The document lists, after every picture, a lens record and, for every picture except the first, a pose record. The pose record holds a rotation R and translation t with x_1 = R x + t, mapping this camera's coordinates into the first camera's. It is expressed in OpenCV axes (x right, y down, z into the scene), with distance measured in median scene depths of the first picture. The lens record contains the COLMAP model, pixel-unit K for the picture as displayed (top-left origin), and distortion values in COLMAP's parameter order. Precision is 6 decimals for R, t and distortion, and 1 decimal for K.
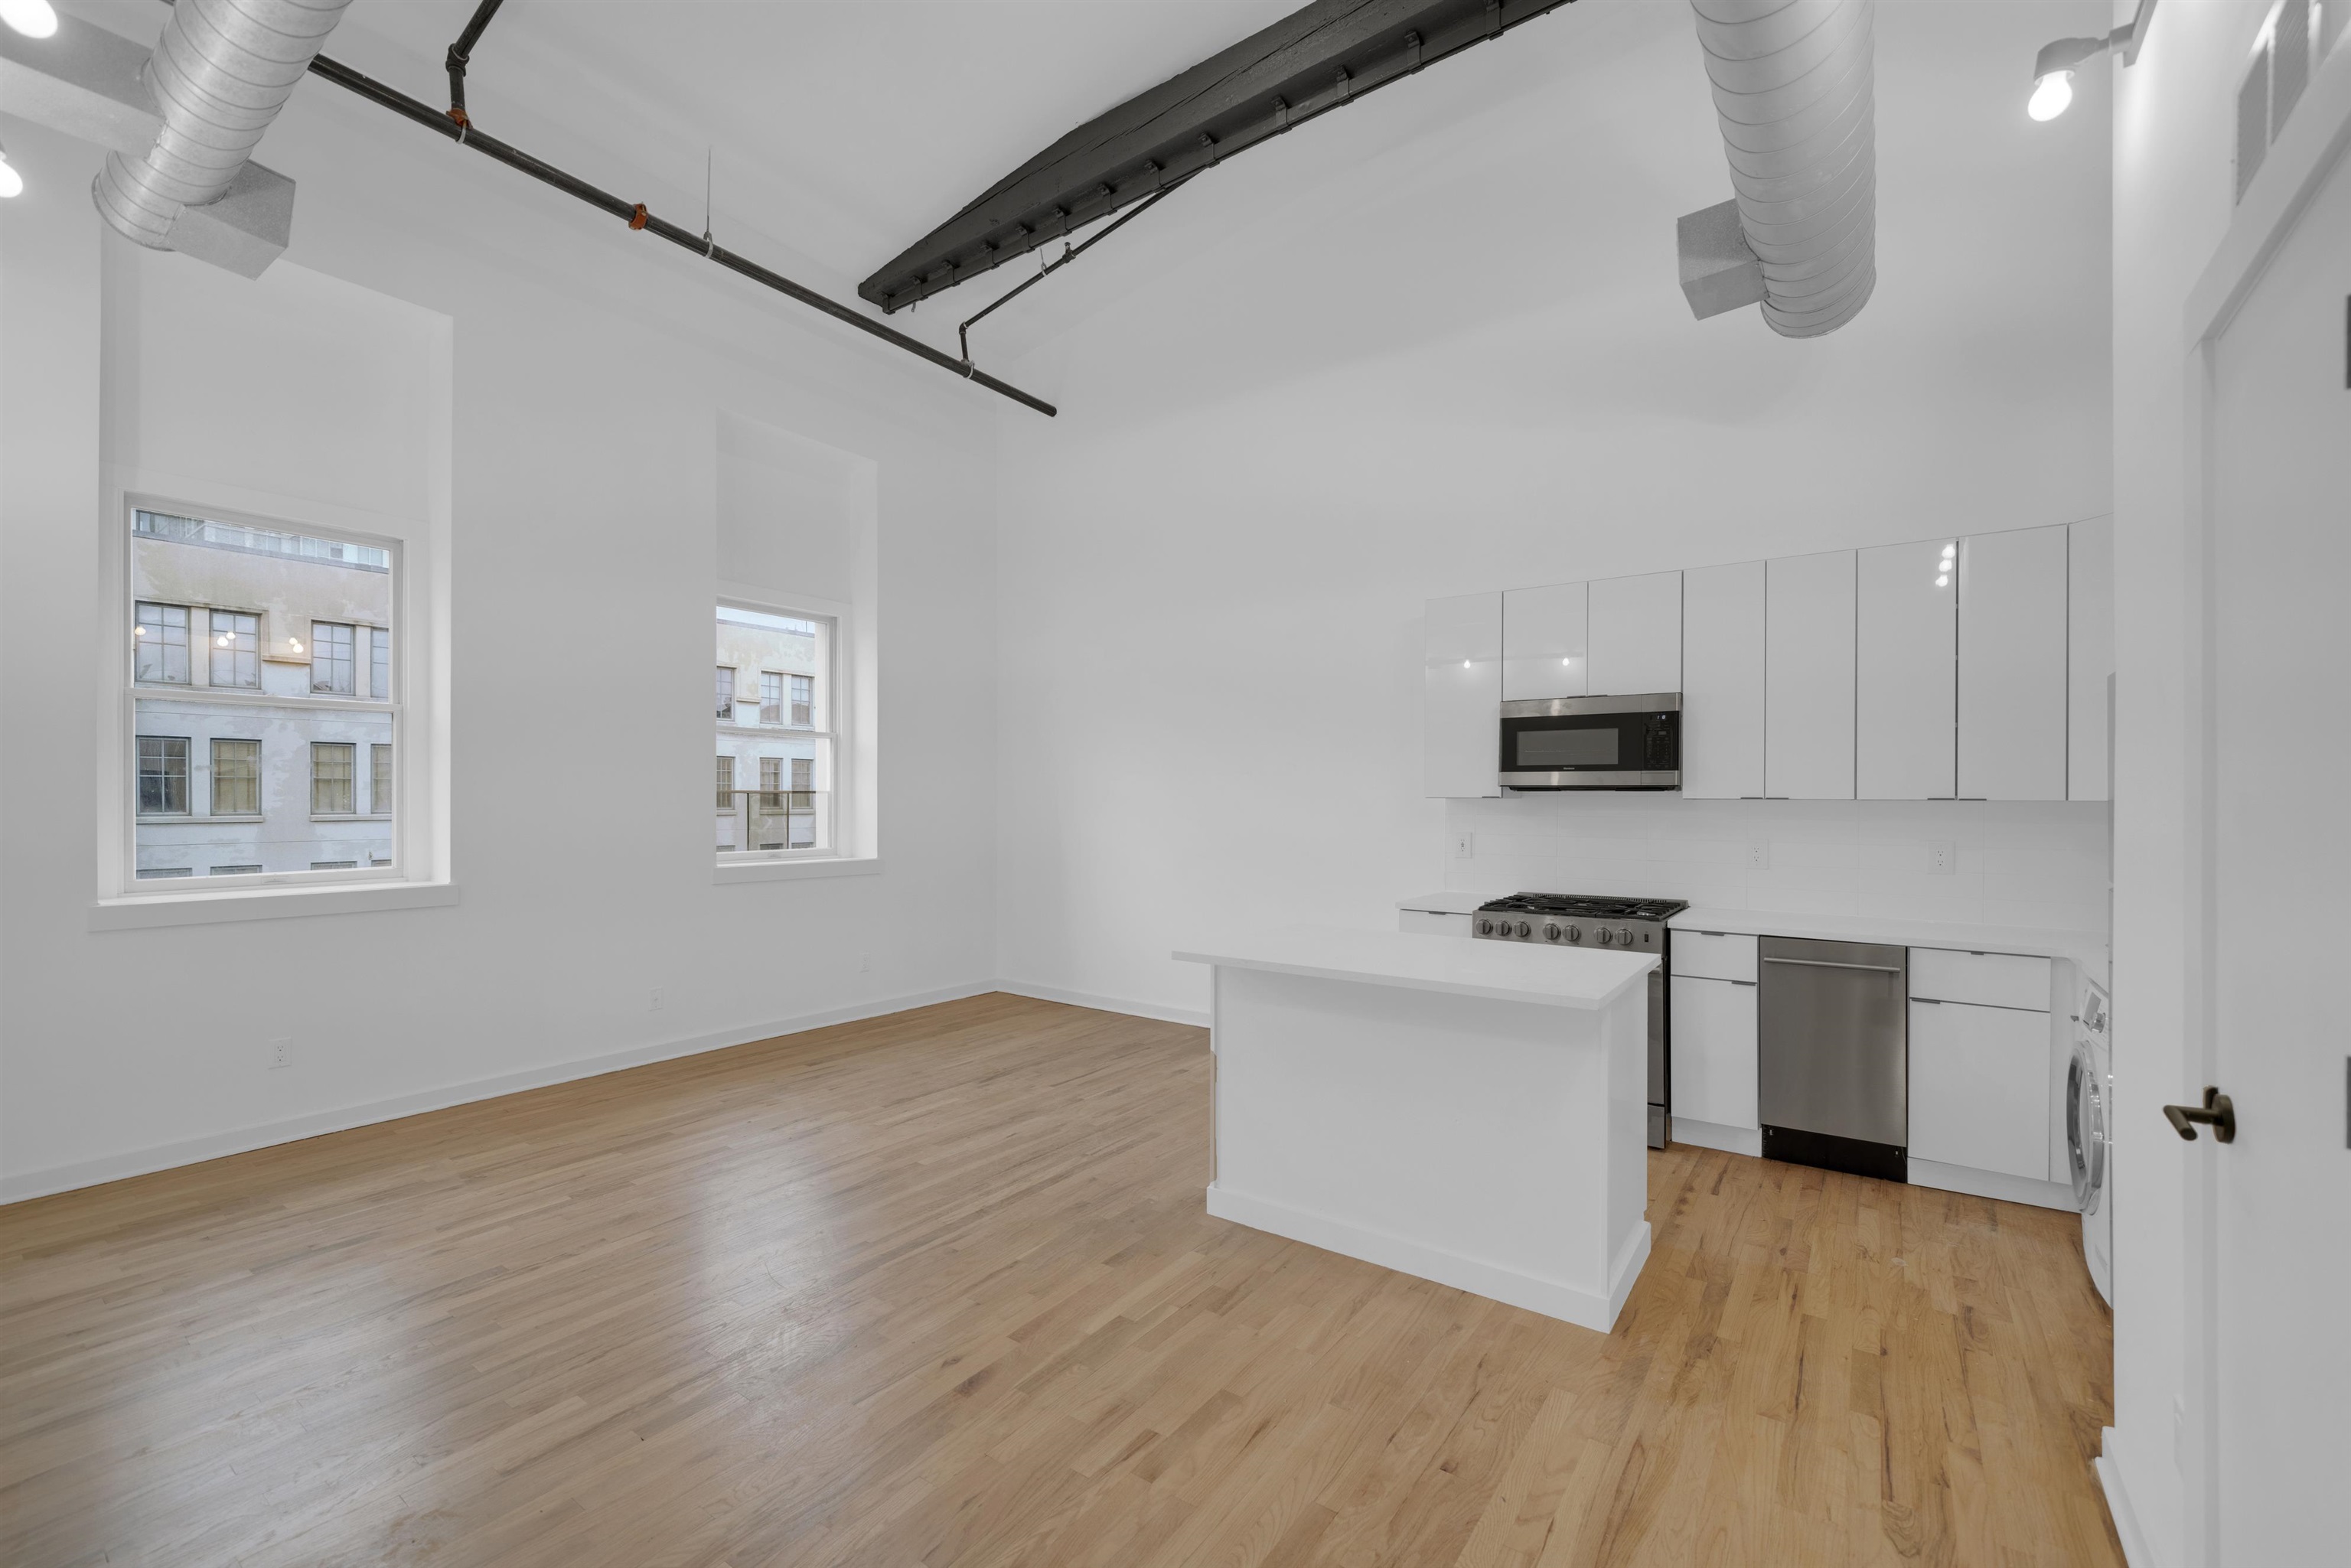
lens RADIAL K [[974.4, 0, 1149.3], [0, 974.4, 797.8], [0, 0, 1]] dist [0.001900, 0.000425]
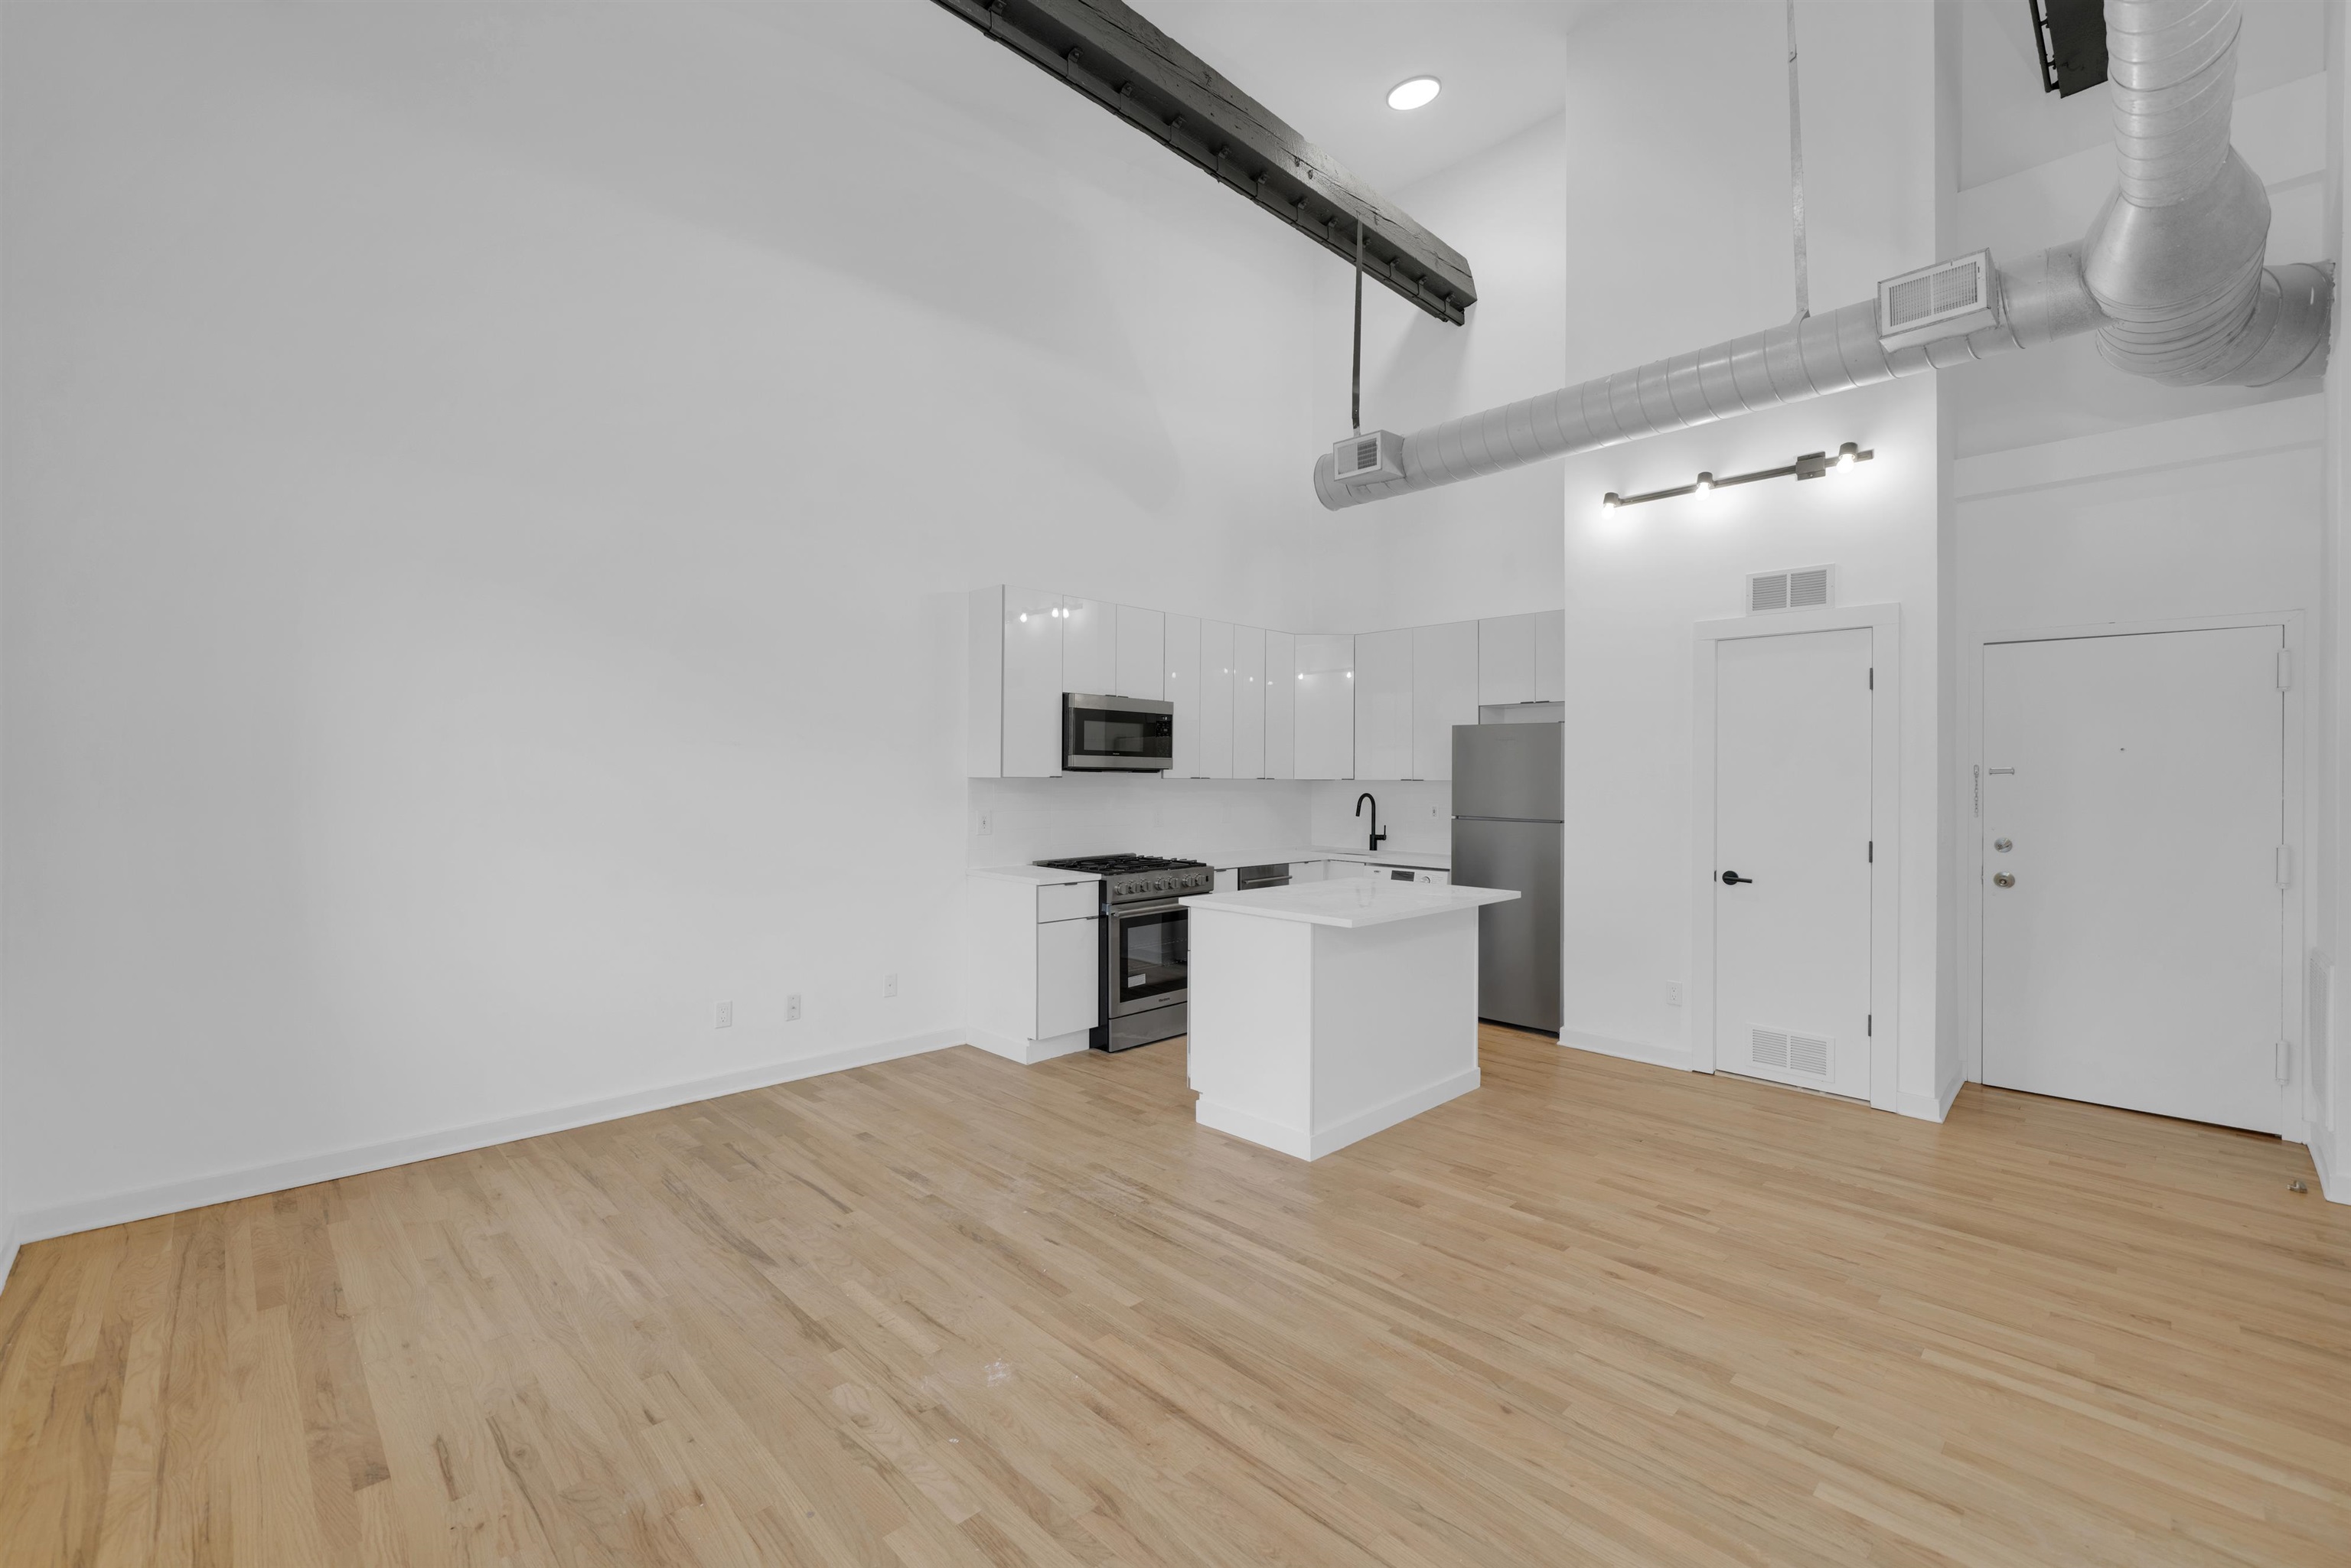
lens RADIAL K [[989.5, 0, 1161.3], [0, 989.5, 770.4], [0, 0, 1]] dist [0.001530, 0.000698]
pose [[0.160313, 0.005675, 0.987050, -0.846771], [-0.005434, 0.999973, -0.004867, -0.003476], [-0.987051, -0.004583, 0.160340, 0.789171]]
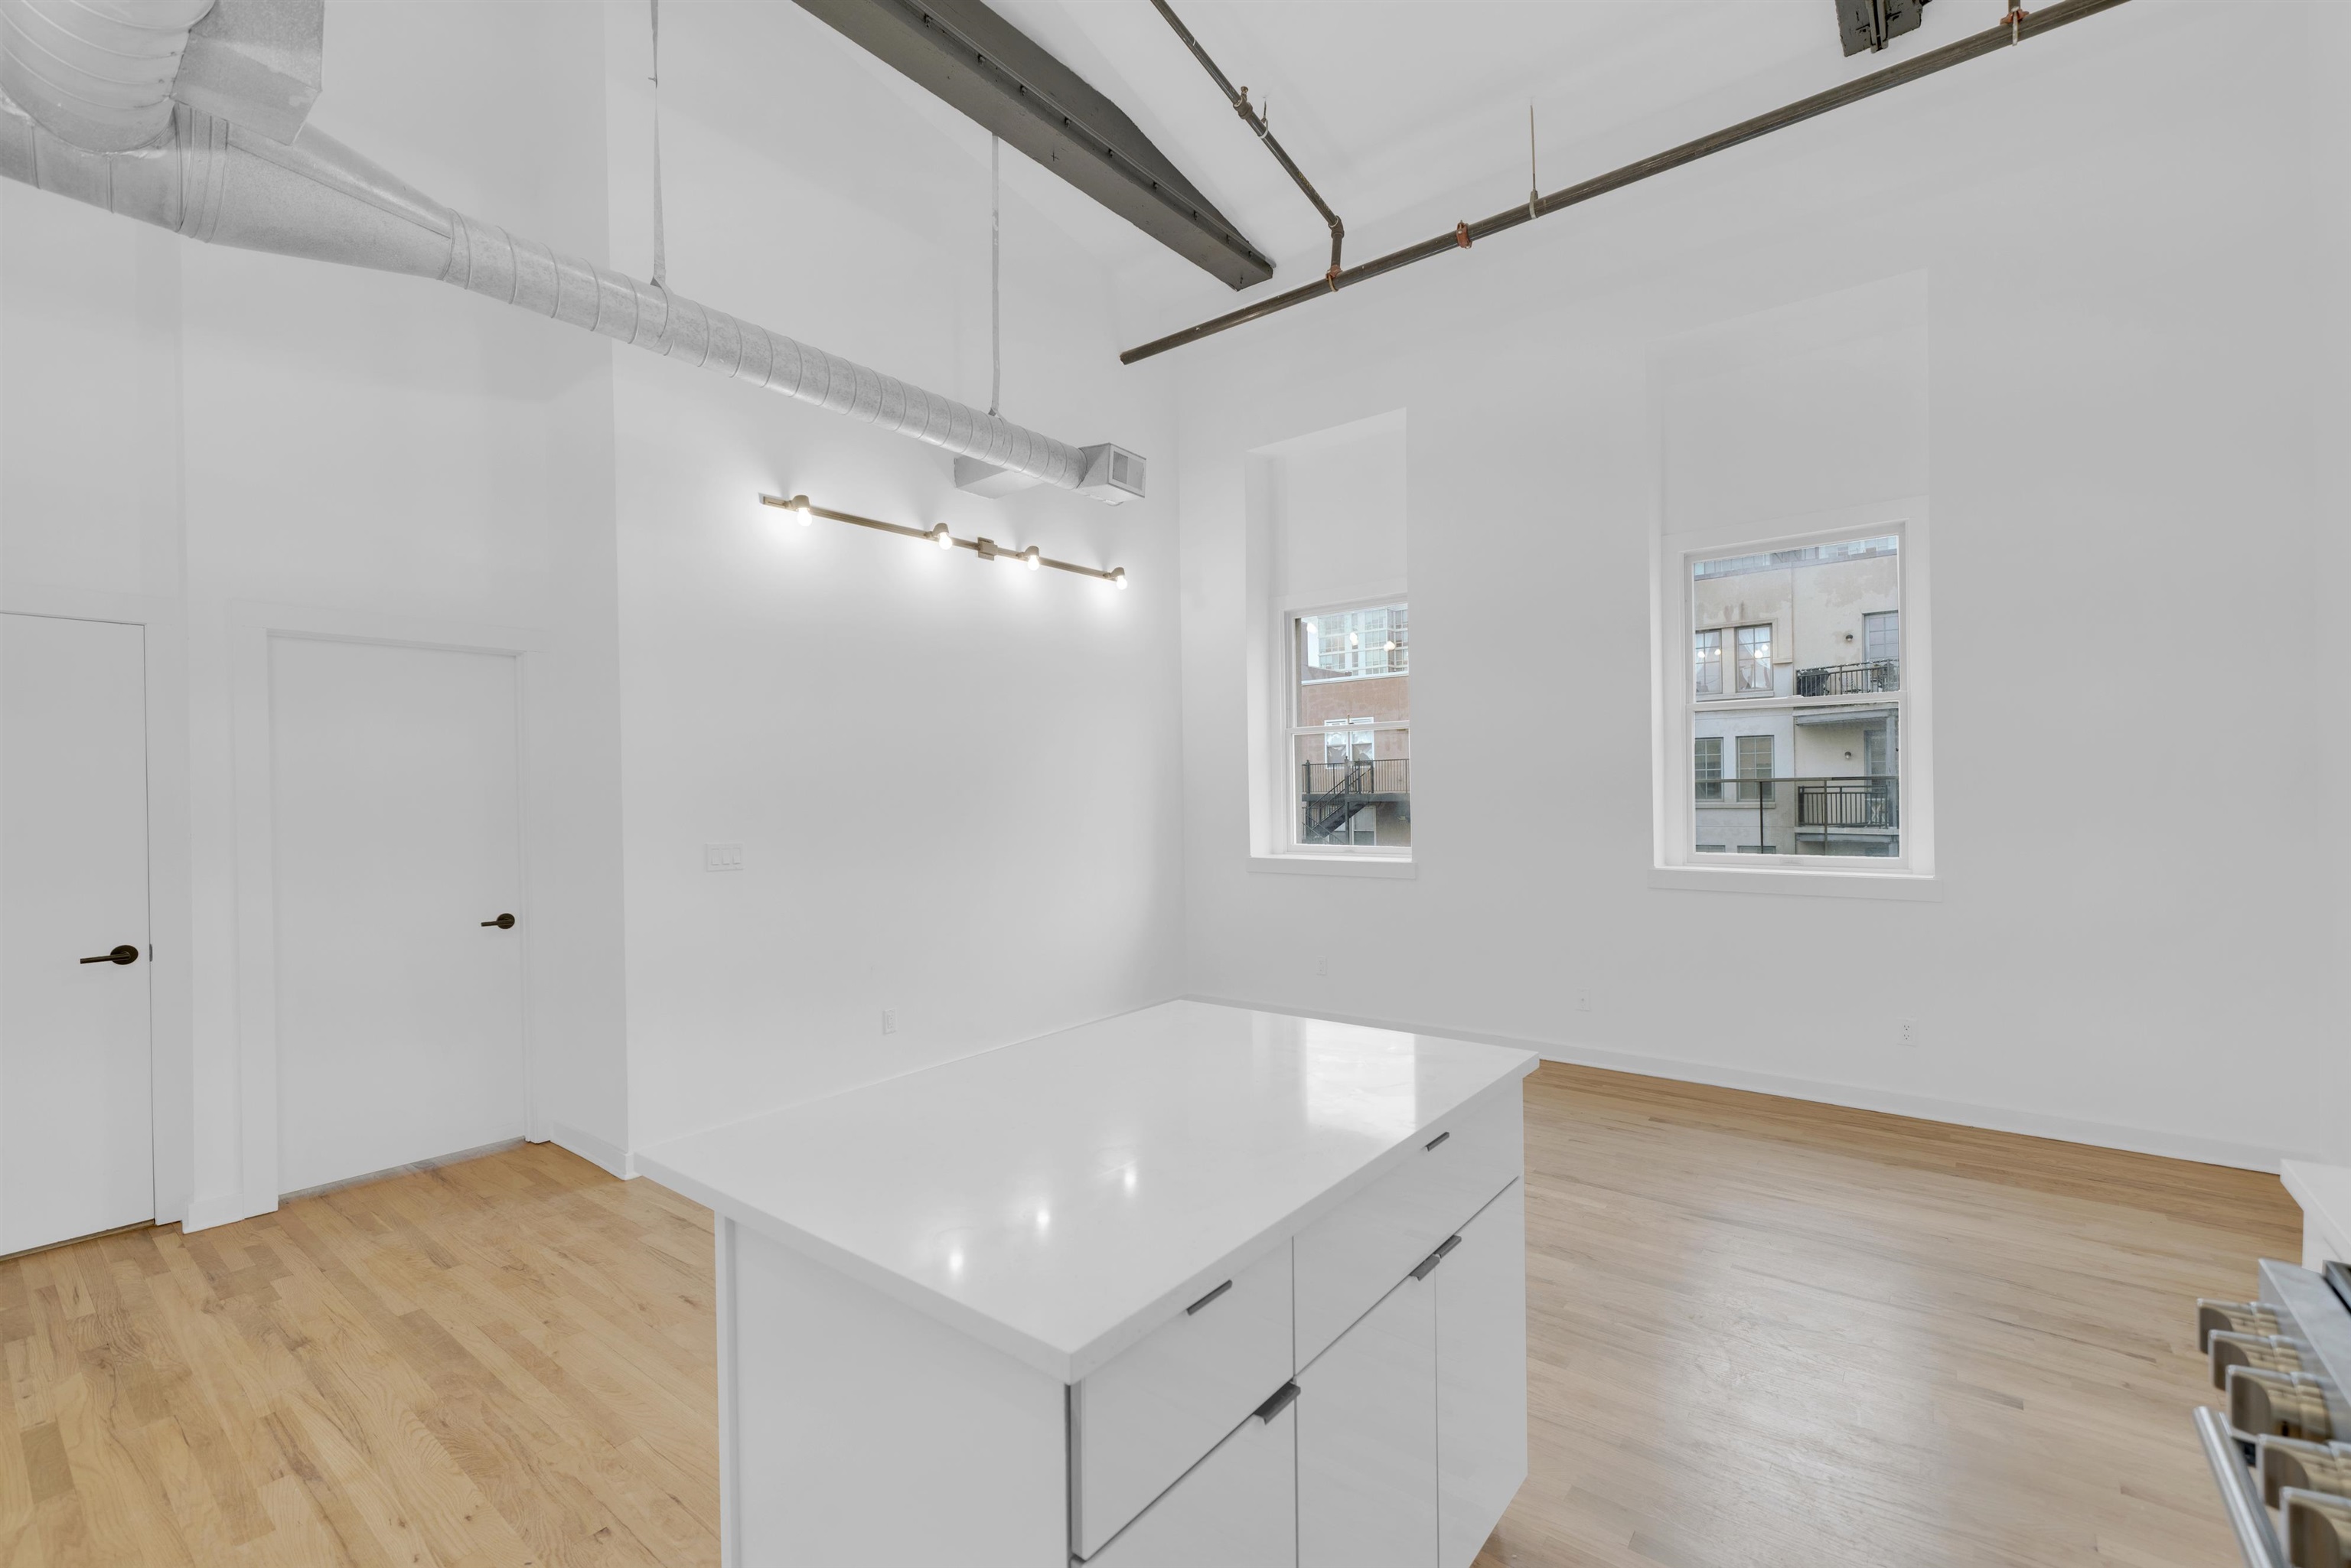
lens RADIAL K [[999.6, 0, 1171.5], [0, 999.6, 797.8], [0, 0, 1]] dist [0.000042, 0.000004]
pose [[-0.024727, 0.003087, -0.999689, 0.610288], [0.015279, 0.999880, 0.002710, -0.002028], [0.999577, -0.015207, -0.024771, 0.775963]]
